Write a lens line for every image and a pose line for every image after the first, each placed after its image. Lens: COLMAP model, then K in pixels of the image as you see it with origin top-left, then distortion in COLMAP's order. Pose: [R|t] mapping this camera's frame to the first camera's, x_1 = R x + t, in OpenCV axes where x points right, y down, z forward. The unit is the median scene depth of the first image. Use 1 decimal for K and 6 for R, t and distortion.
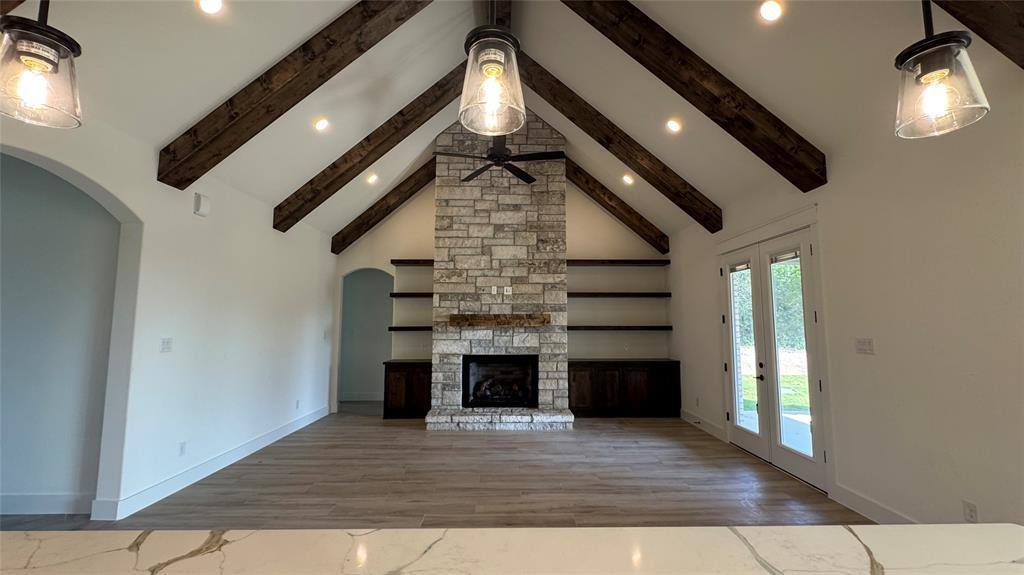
lens RADIAL K [[408.2, 0, 511.9], [0, 408.2, 286.1], [0, 0, 1]] dist [-0.001644, -0.000060]
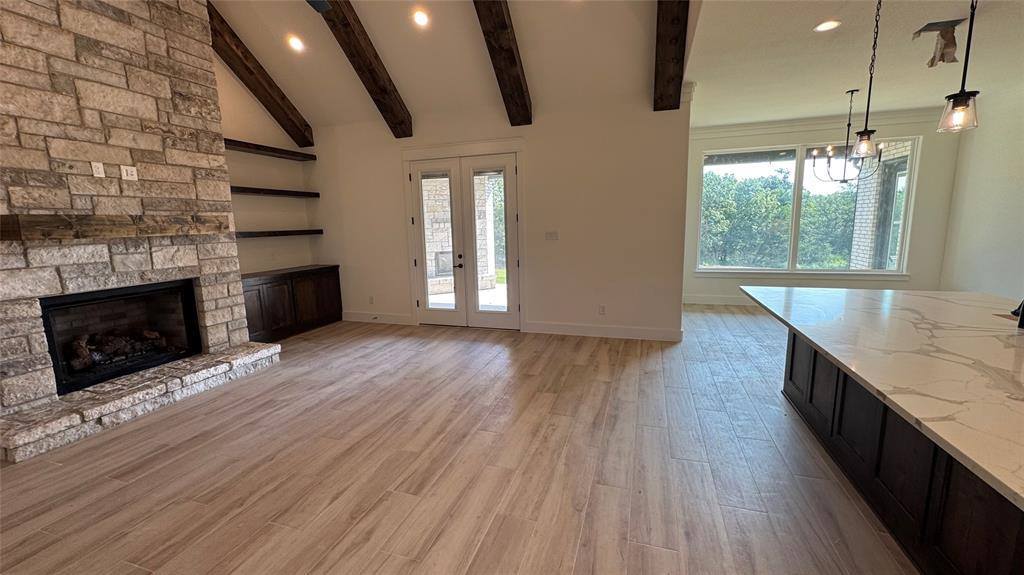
lens RADIAL K [[408.2, 0, 511.9], [0, 408.2, 286.1], [0, 0, 1]] dist [-0.001644, -0.000060]
pose [[0.328014, -0.154531, 0.931948, -0.388674], [-0.063988, 0.980630, 0.185125, 0.026340], [-0.942503, -0.120357, 0.311772, 0.307752]]
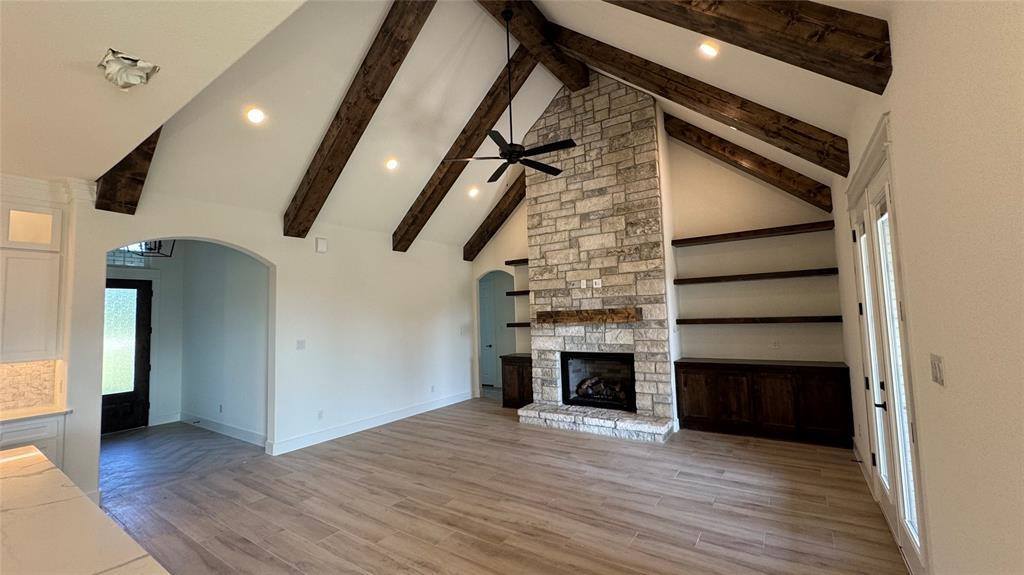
lens RADIAL K [[408.2, 0, 511.9], [0, 408.2, 286.1], [0, 0, 1]] dist [-0.001644, -0.000060]
pose [[0.816149, -0.067200, -0.573921, 0.366030], [0.086990, 0.996184, 0.007063, -0.006327], [0.571256, -0.055690, 0.818880, 0.131829]]
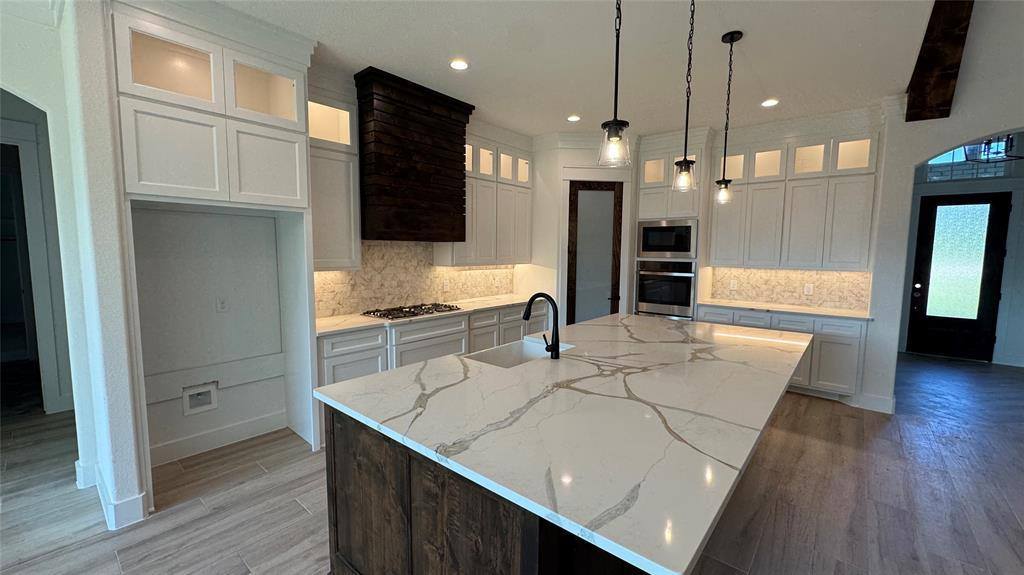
lens RADIAL K [[408.2, 0, 511.9], [0, 408.2, 286.1], [0, 0, 1]] dist [-0.001644, -0.000060]
pose [[-0.656521, 0.062280, -0.751732, 0.356820], [0.061655, 0.997682, 0.028810, 0.014812], [0.751783, -0.027434, -0.658839, 0.233207]]
